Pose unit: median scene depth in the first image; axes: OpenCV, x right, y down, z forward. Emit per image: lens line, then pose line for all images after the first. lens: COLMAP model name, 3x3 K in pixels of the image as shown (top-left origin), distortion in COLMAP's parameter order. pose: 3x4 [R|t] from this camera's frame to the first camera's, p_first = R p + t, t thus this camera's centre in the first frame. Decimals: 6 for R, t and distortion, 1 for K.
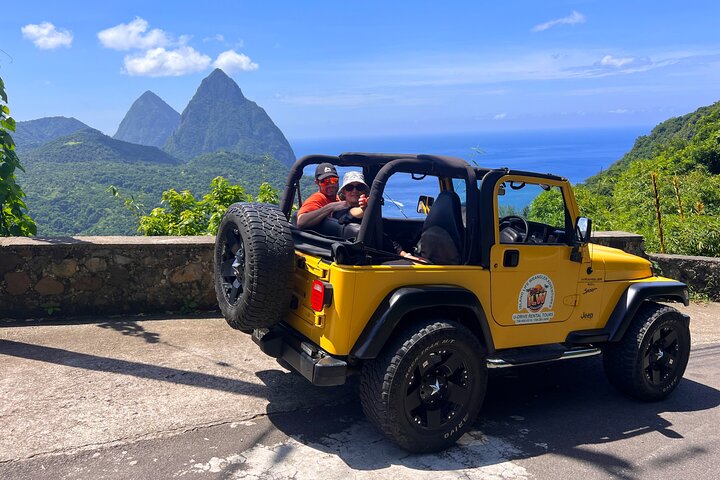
lens RADIAL K [[865.6, 0, 360.0], [0, 865.6, 240.0], [0, 0, 1]] dist [0.121253, 0.000034]
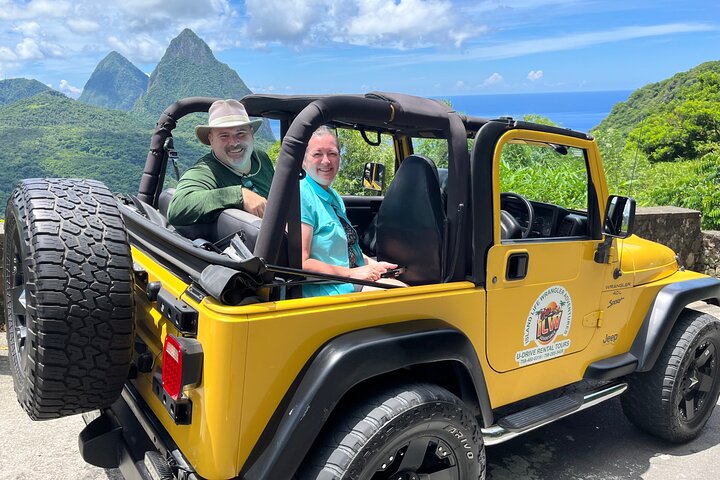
lens RADIAL K [[865.6, 0, 360.0], [0, 865.6, 240.0], [0, 0, 1]] dist [0.121253, 0.000034]
pose [[0.997404, -0.010825, 0.071196, 0.018550], [0.007901, 0.999119, 0.041213, -0.022448], [-0.071580, -0.040544, 0.996611, 0.376739]]
